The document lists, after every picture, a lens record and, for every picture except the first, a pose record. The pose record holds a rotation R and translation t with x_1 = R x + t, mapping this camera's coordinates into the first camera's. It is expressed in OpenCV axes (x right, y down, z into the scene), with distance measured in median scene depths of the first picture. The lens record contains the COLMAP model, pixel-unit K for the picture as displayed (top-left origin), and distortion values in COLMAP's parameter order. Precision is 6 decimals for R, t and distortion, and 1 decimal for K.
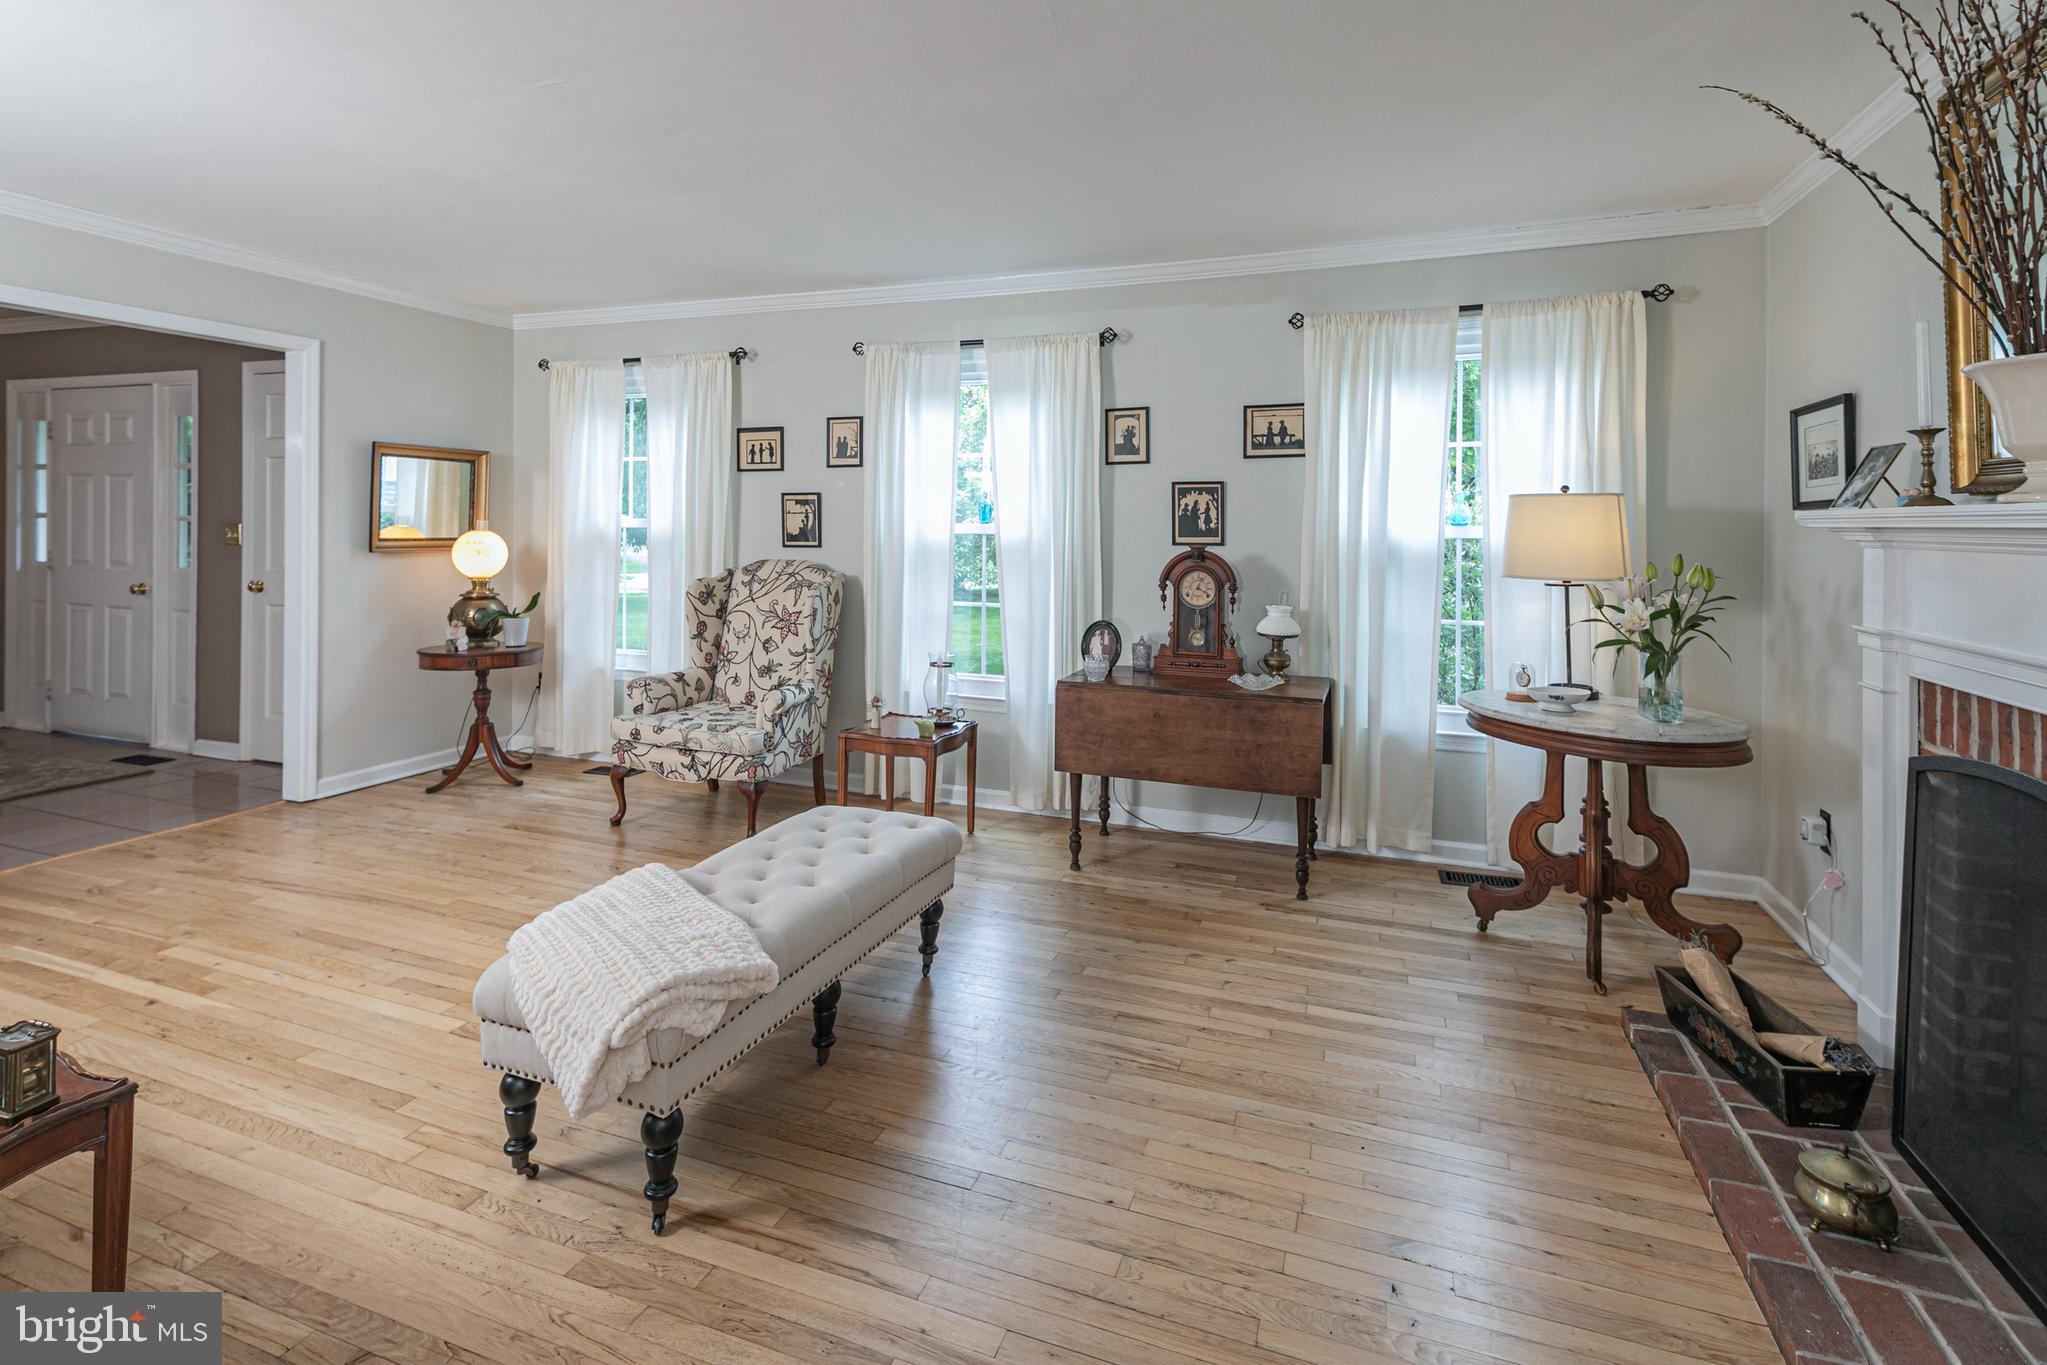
lens RADIAL K [[983.1, 0, 1009.4], [0, 983.1, 533.6], [0, 0, 1]] dist [0.029149, -0.007793]
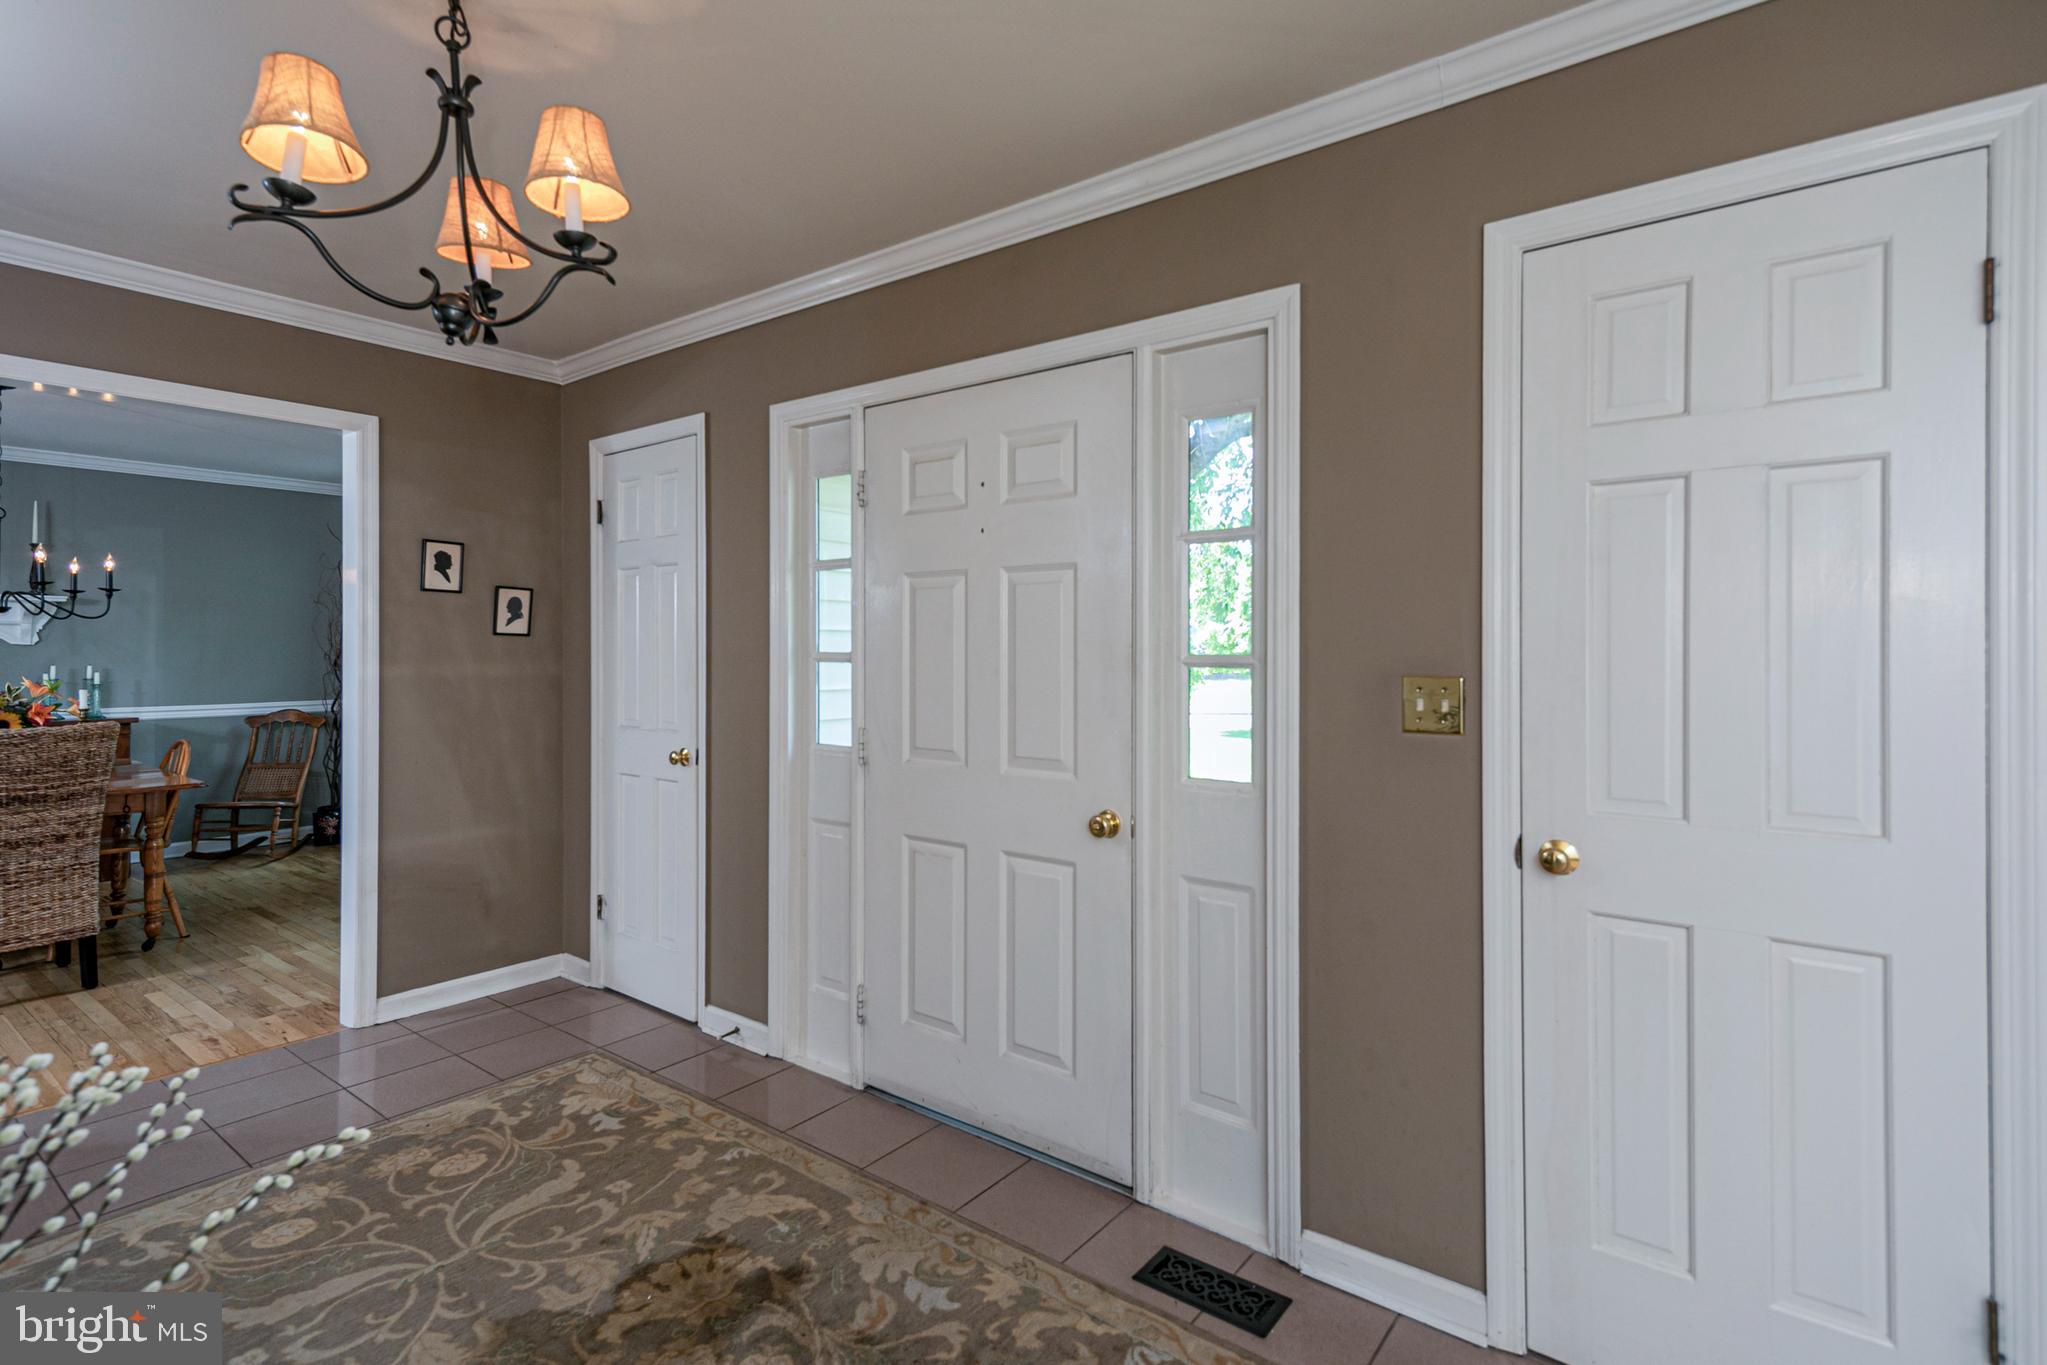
lens RADIAL K [[983.1, 0, 1000.8], [0, 983.1, 652.4], [0, 0, 1]] dist [0.029149, -0.007793]
pose [[0.955658, -0.010691, -0.294285, -1.686955], [0.008147, 0.999918, -0.009871, -0.033796], [0.294367, 0.007036, 0.955667, 1.237079]]
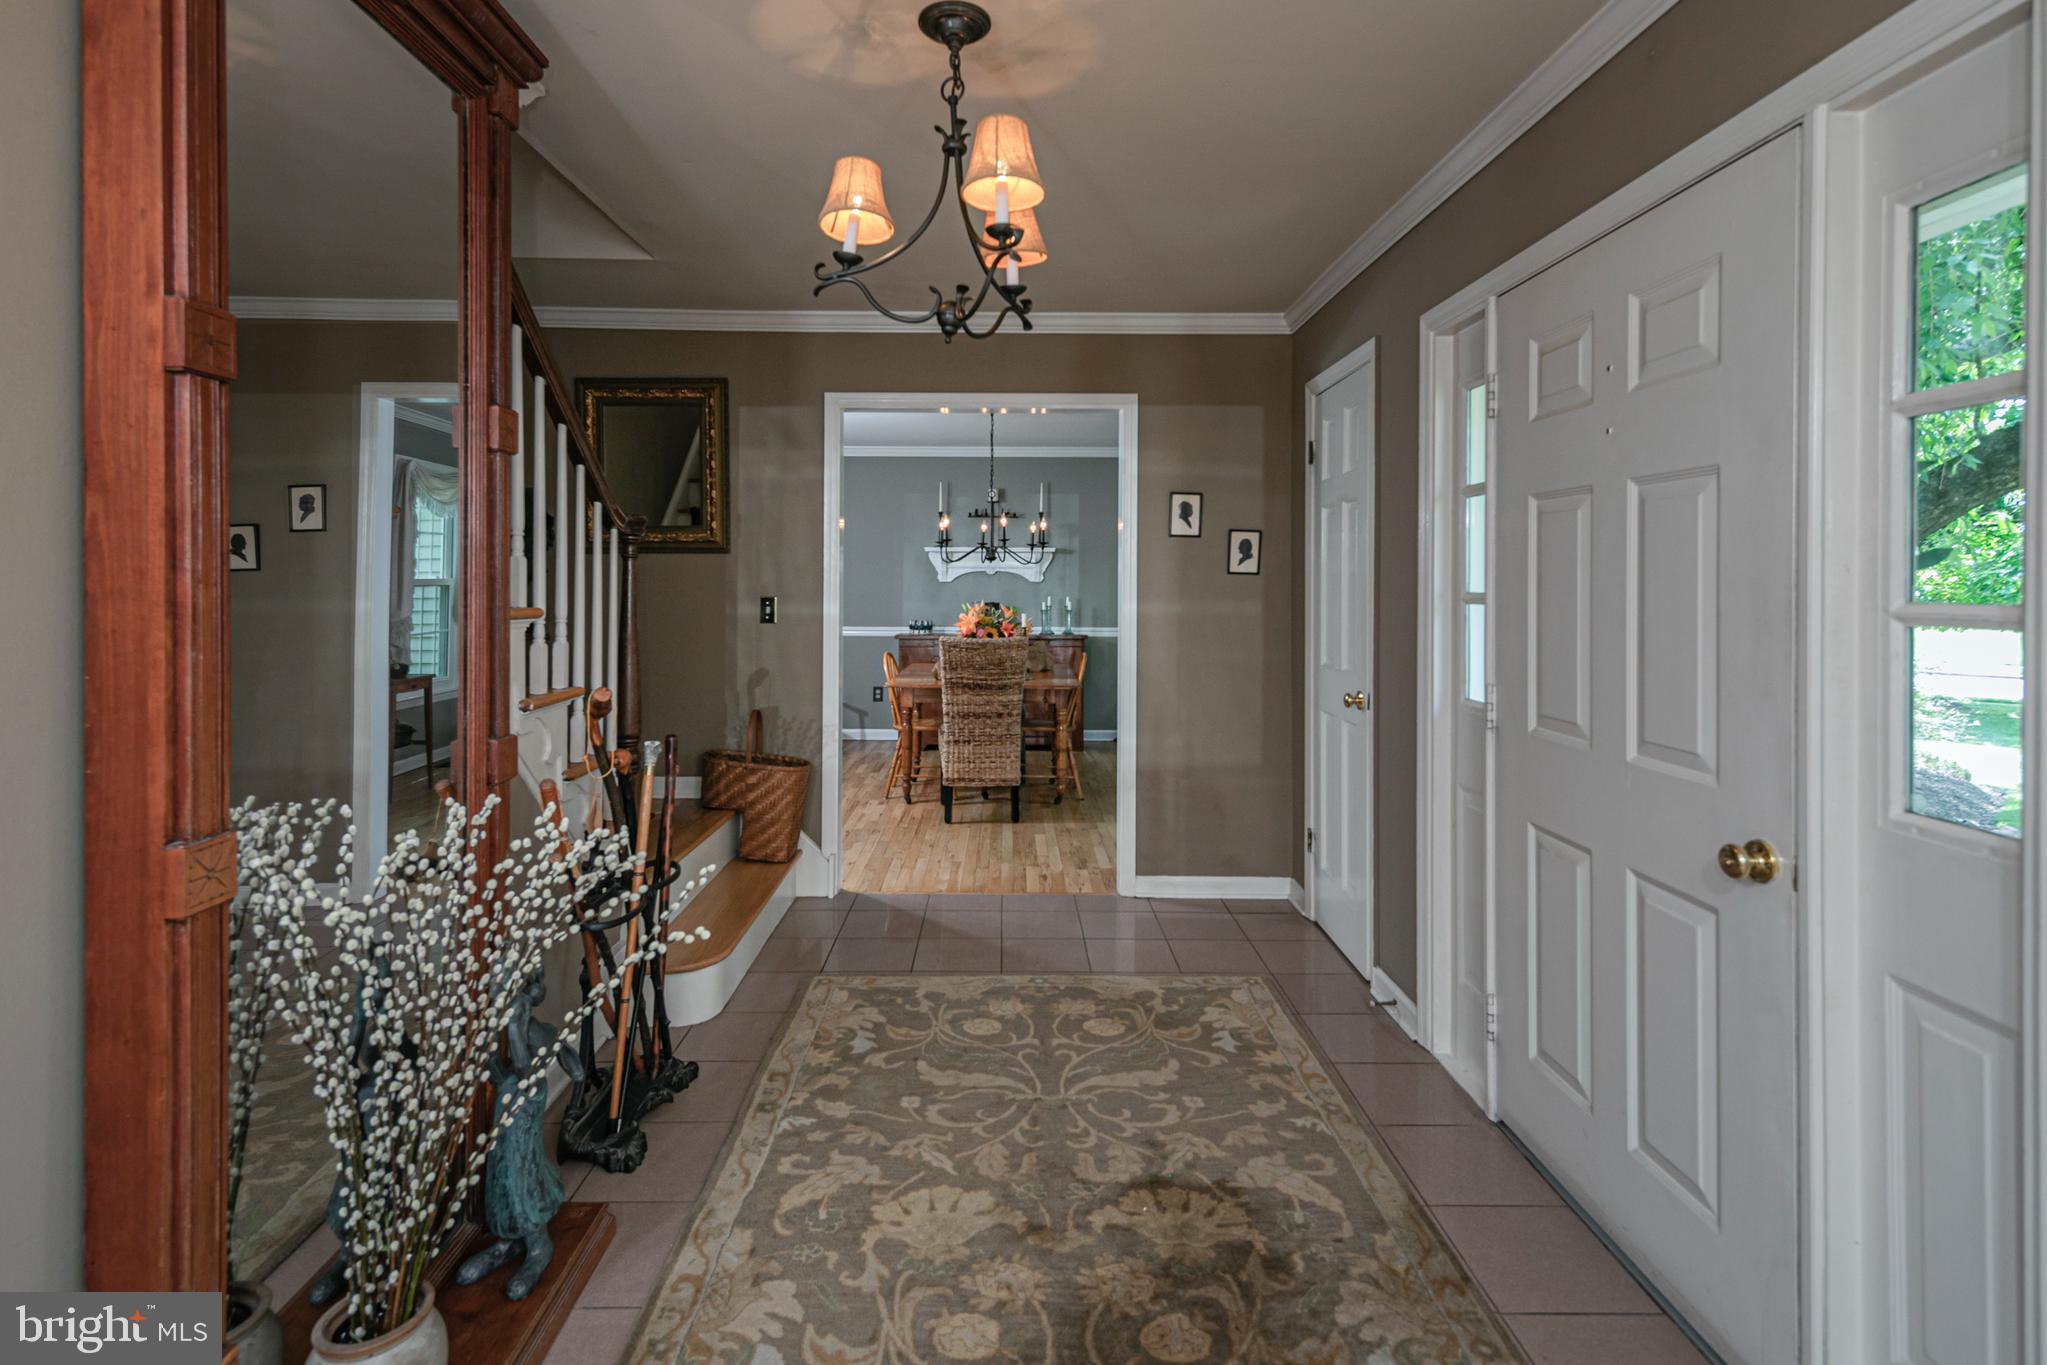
lens RADIAL K [[983.1, 0, 1018.4], [0, 983.1, 589.9], [0, 0, 1]] dist [0.029149, -0.007793]
pose [[0.368198, -0.004969, -0.929734, -1.462841], [-0.007363, 0.999939, -0.008260, -0.038212], [0.929718, 0.009886, 0.368139, 1.505433]]
